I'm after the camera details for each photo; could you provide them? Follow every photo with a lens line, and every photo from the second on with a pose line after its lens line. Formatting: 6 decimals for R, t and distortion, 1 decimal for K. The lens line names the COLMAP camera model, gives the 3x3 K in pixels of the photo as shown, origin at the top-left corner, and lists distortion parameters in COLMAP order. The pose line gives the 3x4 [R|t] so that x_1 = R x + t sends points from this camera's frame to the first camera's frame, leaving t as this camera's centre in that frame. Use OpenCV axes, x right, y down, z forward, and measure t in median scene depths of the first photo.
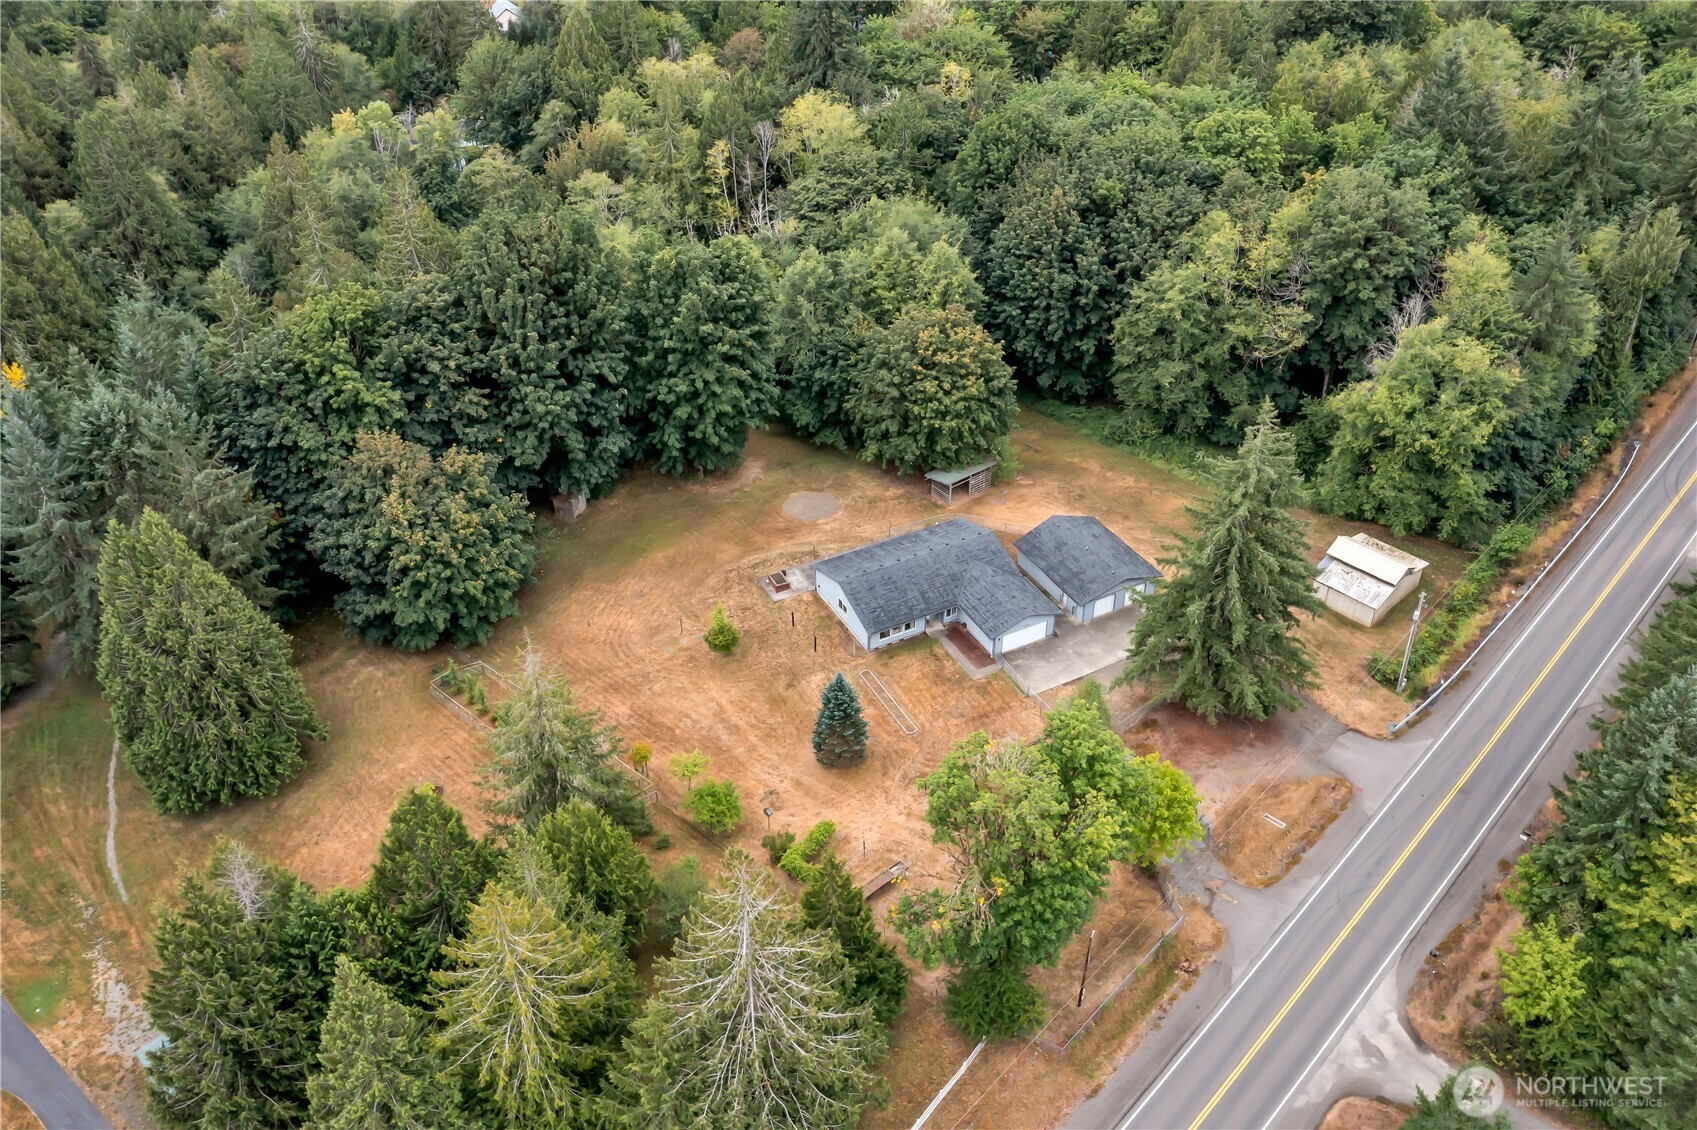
lens RADIAL K [[1451.7, 0, 849.9], [0, 1451.7, 562.9], [0, 0, 1]] dist [0.007988, 0.000550]
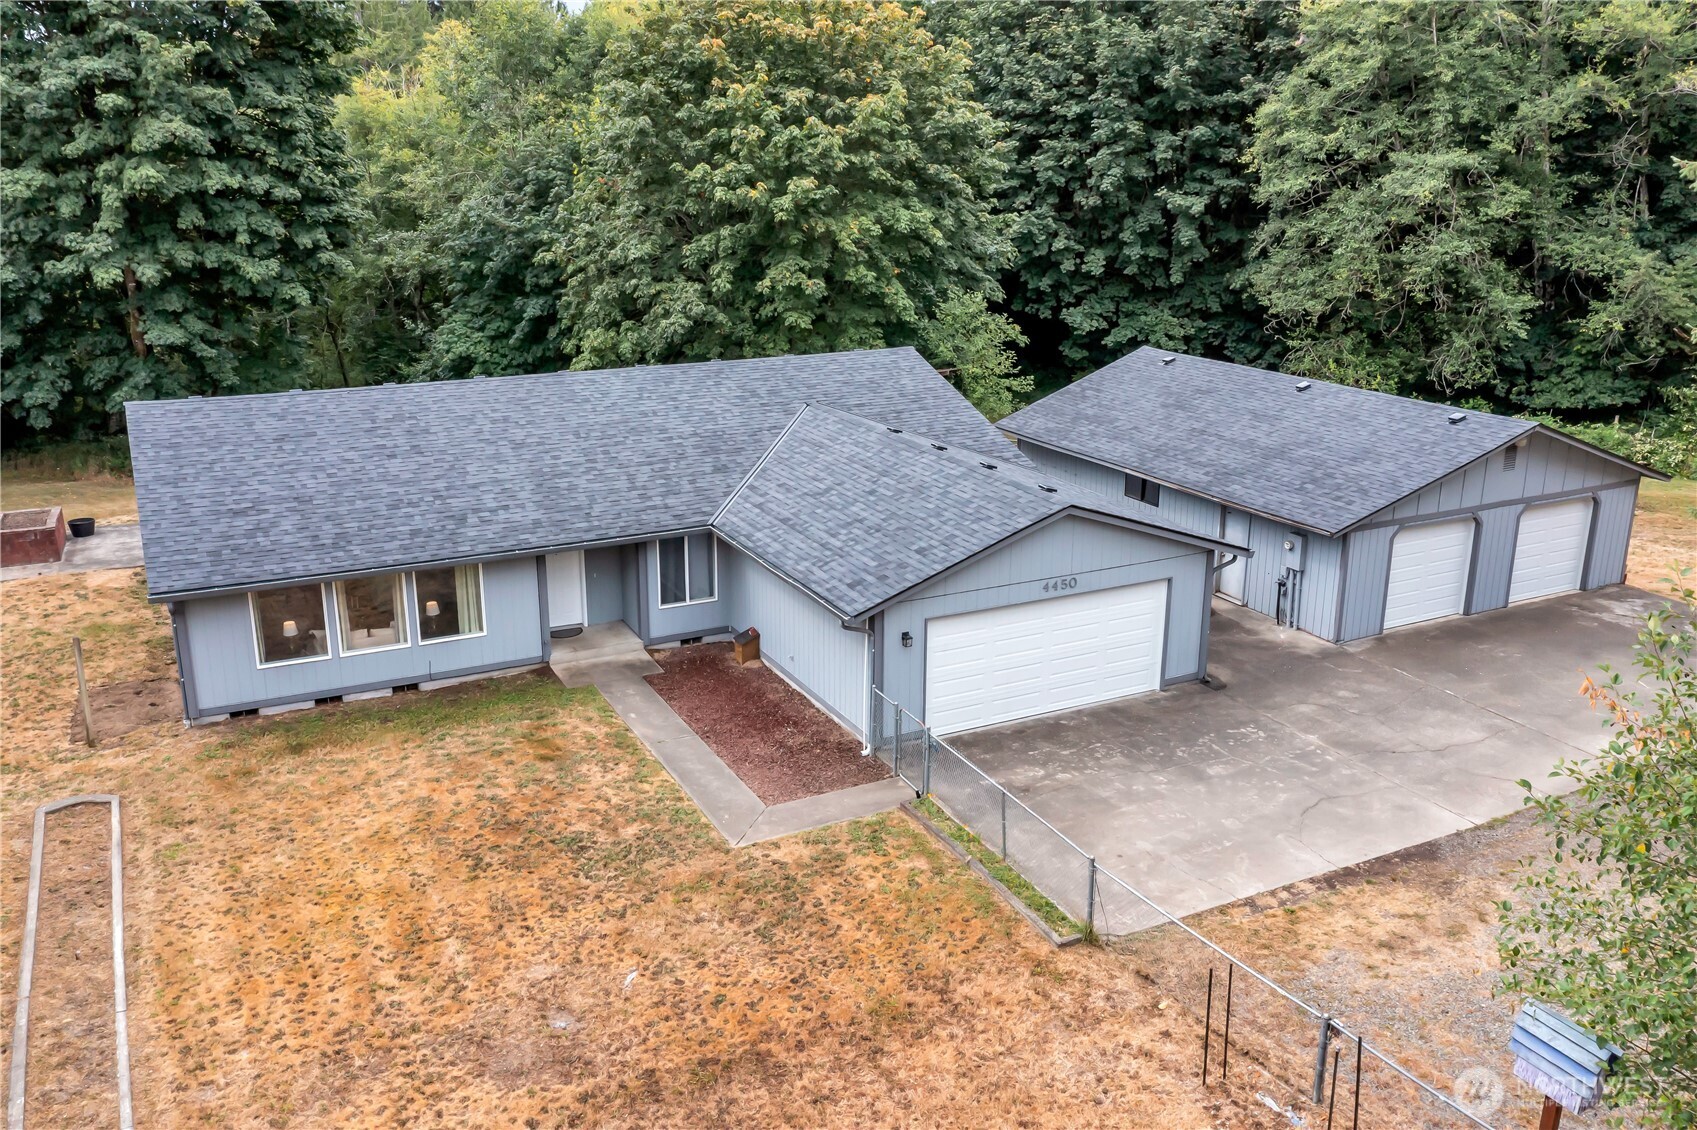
lens RADIAL K [[1451.7, 0, 850.4], [0, 1451.7, 568.1], [0, 0, 1]] dist [0.007988, 0.000550]
pose [[0.999821, 0.012399, -0.014320, 0.096536], [-0.016407, 0.944652, -0.327663, 0.099555], [0.009464, 0.327840, 0.944686, 0.810607]]
